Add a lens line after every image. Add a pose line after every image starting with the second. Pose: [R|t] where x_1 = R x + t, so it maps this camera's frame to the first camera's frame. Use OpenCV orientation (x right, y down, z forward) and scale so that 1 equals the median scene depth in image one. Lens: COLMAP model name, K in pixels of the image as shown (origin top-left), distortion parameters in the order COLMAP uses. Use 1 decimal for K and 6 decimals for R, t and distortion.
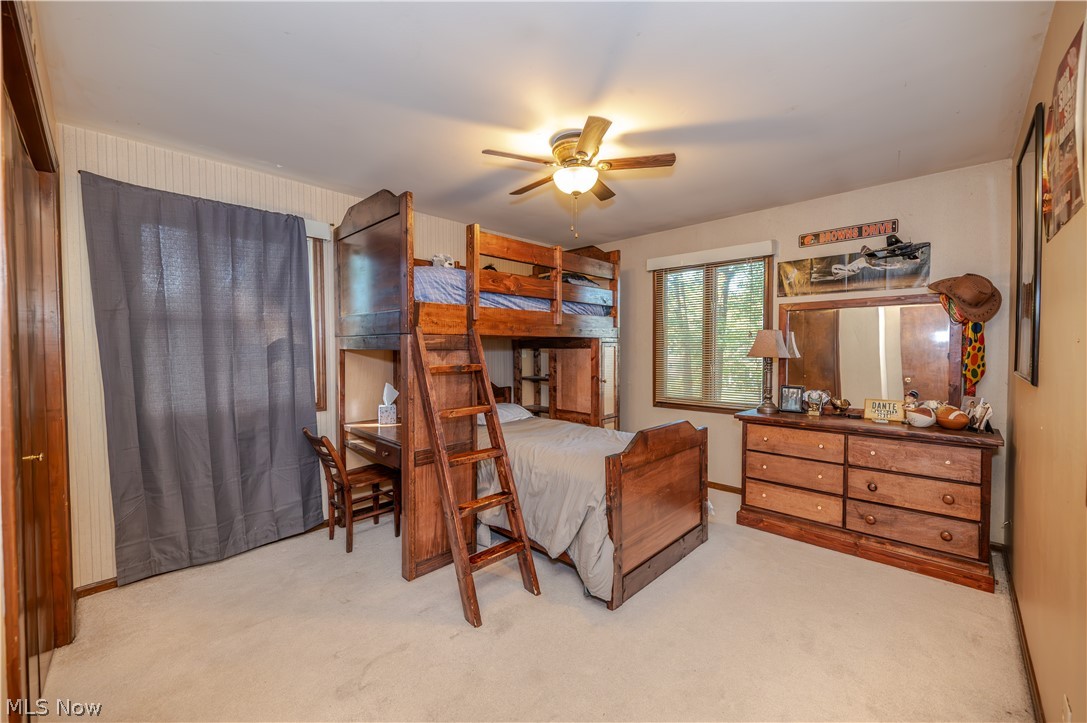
lens RADIAL K [[433.6, 0, 539.2], [0, 433.6, 357.7], [0, 0, 1]] dist [-0.003562, 0.000215]
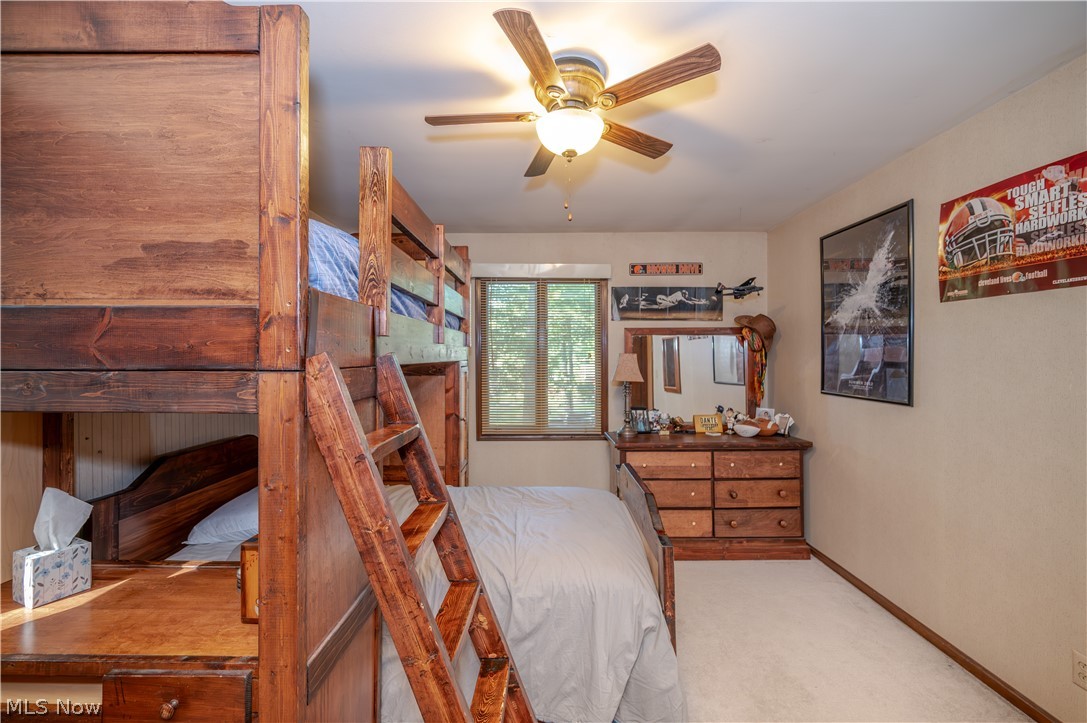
lens RADIAL K [[433.6, 0, 545.3], [0, 433.6, 355.9], [0, 0, 1]] dist [-0.003562, 0.000215]
pose [[0.711198, 0.002809, 0.702986, -0.312226], [0.016287, 0.999658, -0.020472, -0.041841], [-0.702803, 0.026009, 0.710909, 0.427703]]
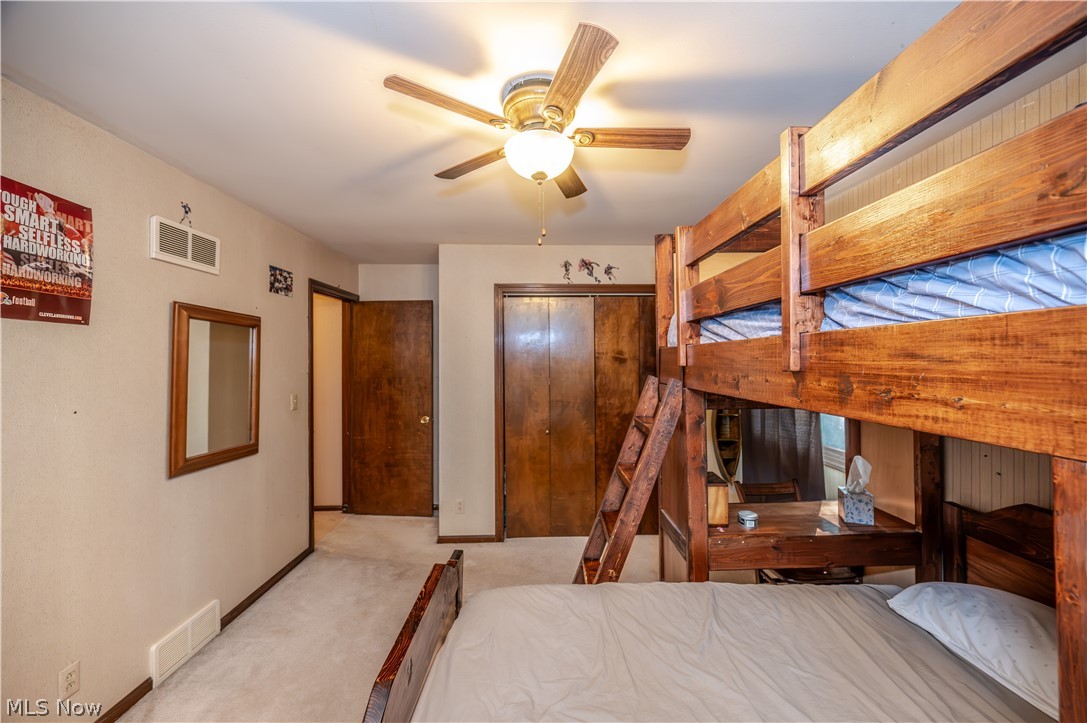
lens RADIAL K [[433.6, 0, 544.7], [0, 433.6, 358.4], [0, 0, 1]] dist [-0.003562, 0.000215]
pose [[-0.708910, 0.004678, -0.705283, 0.369305], [-0.008920, 0.999839, 0.015598, -0.088715], [0.705243, 0.017349, -0.708754, 1.080186]]
